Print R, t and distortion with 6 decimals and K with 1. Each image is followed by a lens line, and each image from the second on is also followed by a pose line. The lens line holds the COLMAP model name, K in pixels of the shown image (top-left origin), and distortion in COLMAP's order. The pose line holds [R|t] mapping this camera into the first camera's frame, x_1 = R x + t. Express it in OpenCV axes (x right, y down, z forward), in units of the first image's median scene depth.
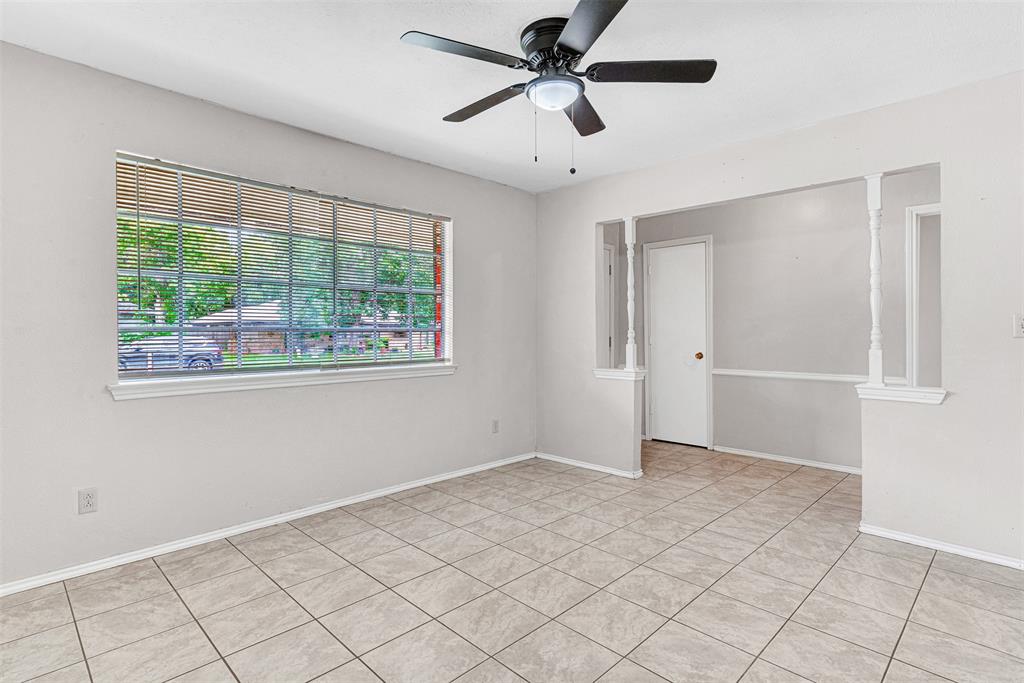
lens RADIAL K [[515.6, 0, 513.9], [0, 515.6, 334.1], [0, 0, 1]] dist [-0.000675, 0.001859]
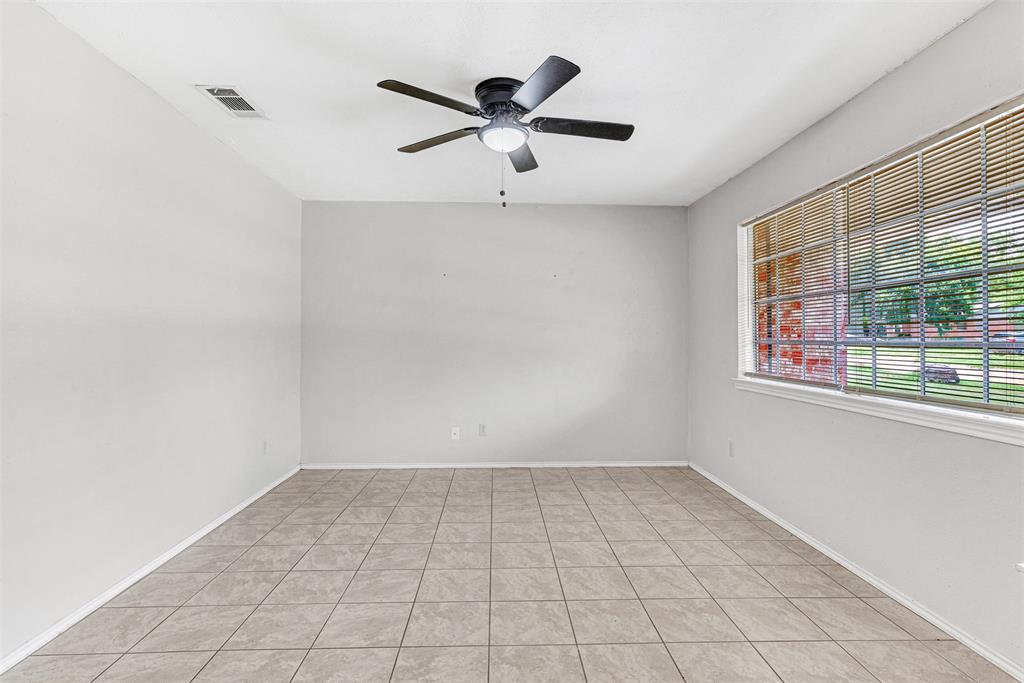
lens RADIAL K [[515.6, 0, 513.9], [0, 515.6, 334.1], [0, 0, 1]] dist [-0.000675, 0.001859]
pose [[-0.681327, -0.012097, -0.731879, 0.656753], [-0.015161, 0.999882, -0.002413, -0.014069], [0.731822, 0.009452, -0.681430, 1.285046]]
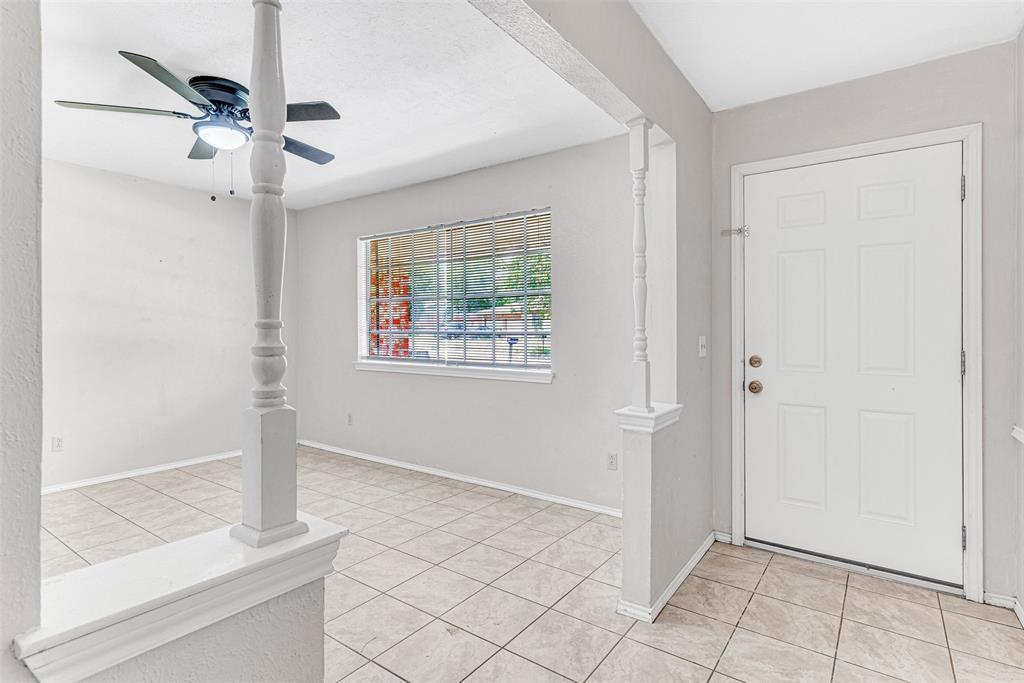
lens RADIAL K [[515.6, 0, 513.9], [0, 515.6, 334.1], [0, 0, 1]] dist [-0.000675, 0.001859]
pose [[0.157806, 0.006866, -0.987446, 0.977883], [-0.010623, 0.999930, 0.005255, -0.014161], [0.987413, 0.009660, 0.157868, 1.051558]]
